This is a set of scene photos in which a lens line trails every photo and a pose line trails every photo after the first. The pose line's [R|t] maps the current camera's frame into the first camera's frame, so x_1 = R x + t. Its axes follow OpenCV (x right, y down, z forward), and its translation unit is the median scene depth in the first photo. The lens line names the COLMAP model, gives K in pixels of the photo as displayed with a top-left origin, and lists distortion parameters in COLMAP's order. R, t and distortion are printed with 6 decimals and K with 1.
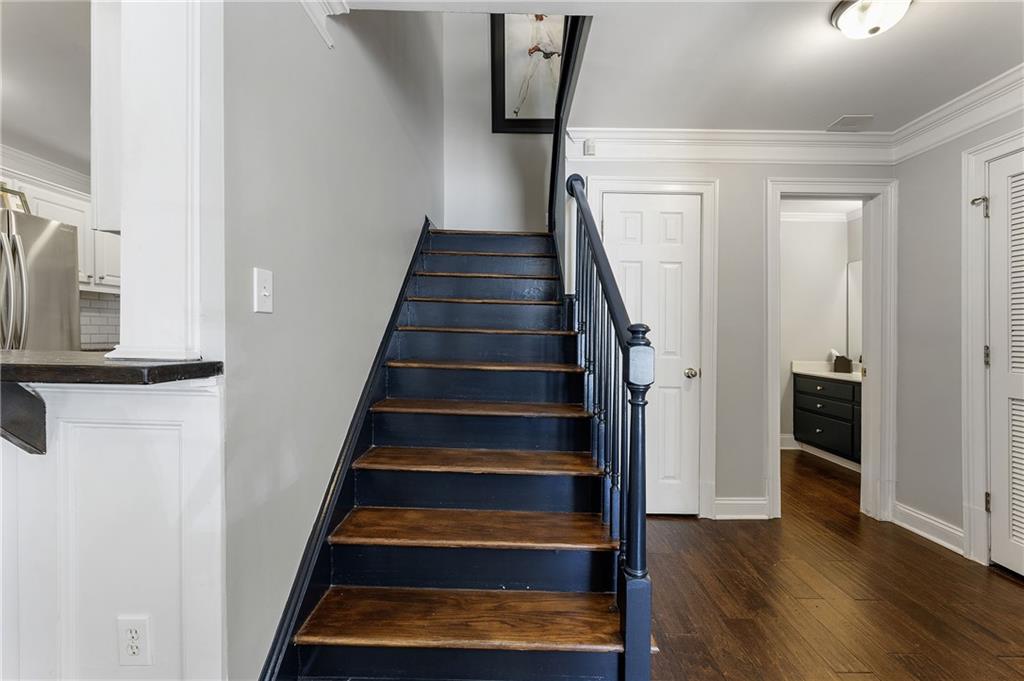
lens RADIAL K [[418.3, 0, 507.7], [0, 418.3, 328.2], [0, 0, 1]] dist [-0.012480, 0.004396]
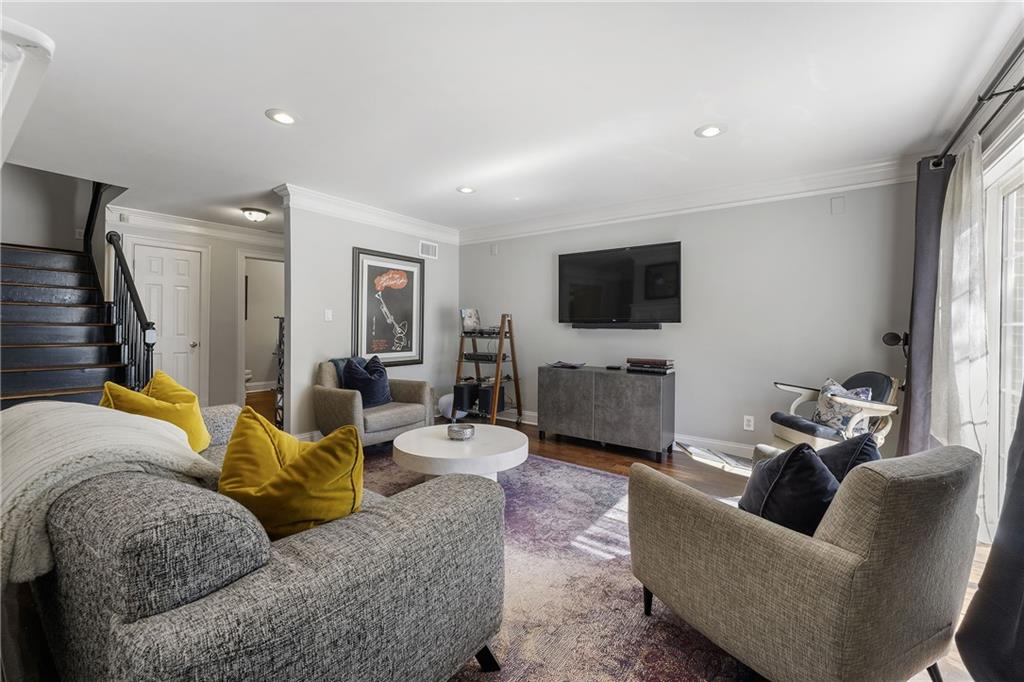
lens RADIAL K [[415.8, 0, 500.4], [0, 415.8, 322.8], [0, 0, 1]] dist [-0.000754, 0.000020]
pose [[0.589069, -0.003956, 0.808073, -0.288834], [-0.007151, 0.999923, 0.010108, -0.024940], [-0.808051, -0.011733, 0.588996, -1.325549]]
